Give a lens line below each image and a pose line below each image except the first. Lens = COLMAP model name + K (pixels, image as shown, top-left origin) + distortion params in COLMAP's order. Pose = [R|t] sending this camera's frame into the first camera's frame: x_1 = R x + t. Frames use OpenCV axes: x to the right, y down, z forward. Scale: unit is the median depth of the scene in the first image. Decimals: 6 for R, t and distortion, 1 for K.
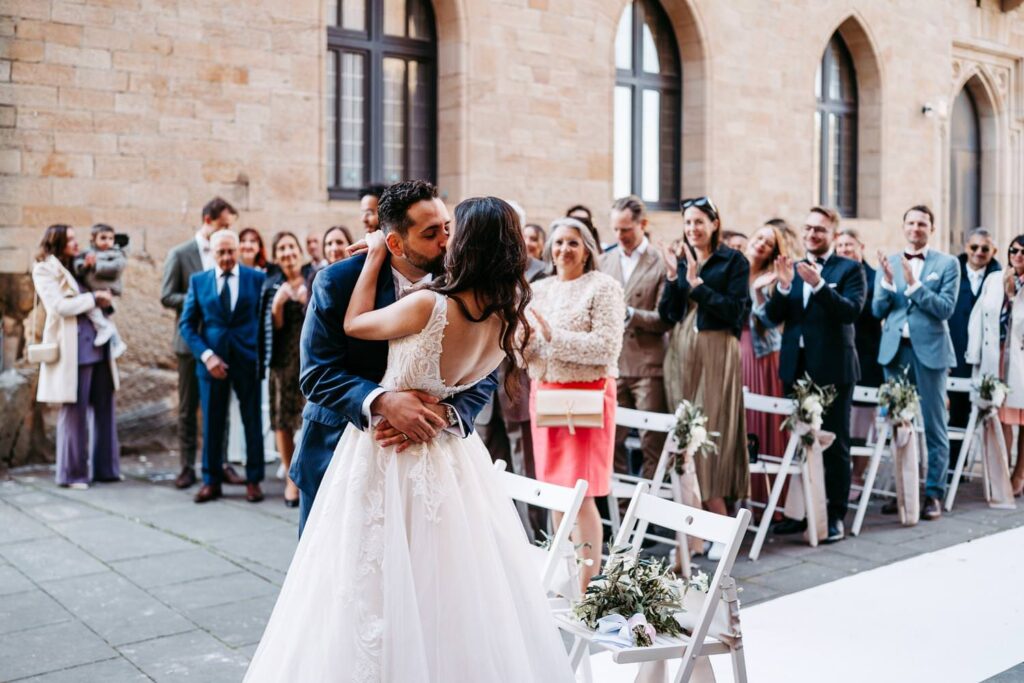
lens RADIAL K [[1074.9, 0, 496.2], [0, 1074.9, 271.1], [0, 0, 1]] dist [0.010346, -0.002688]
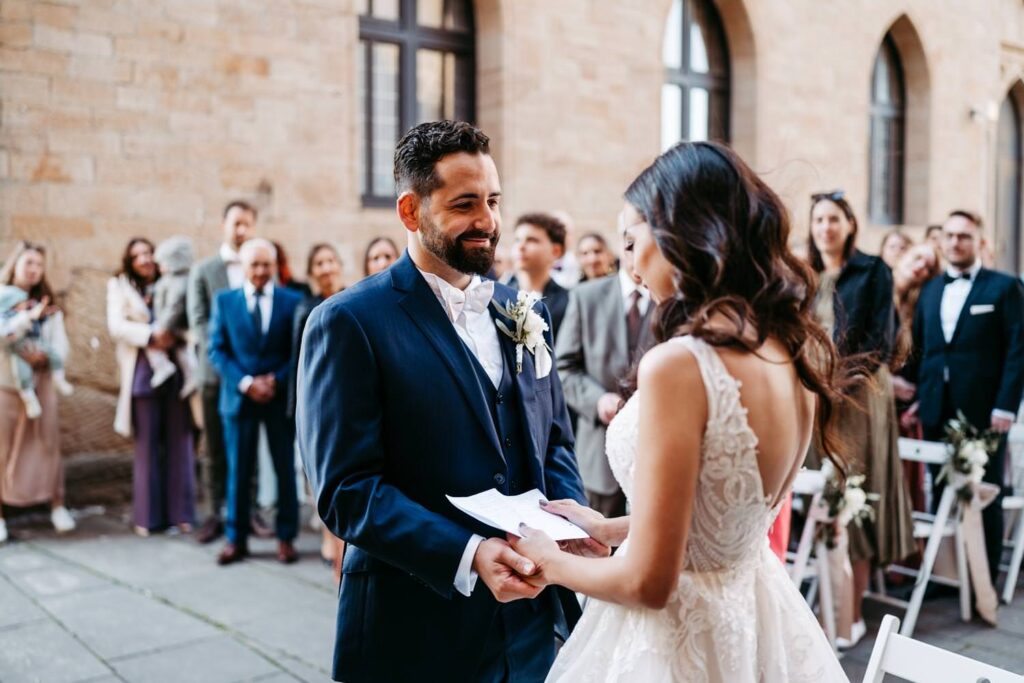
lens RADIAL K [[1028.0, 0, 509.0], [0, 1028.0, 325.2], [0, 0, 1]] dist [0.007895, -0.012099]
pose [[0.999969, -0.006534, 0.004309, -0.042278], [0.006345, 0.999079, 0.042444, -0.005293], [-0.004582, -0.042415, 0.999090, 0.158081]]
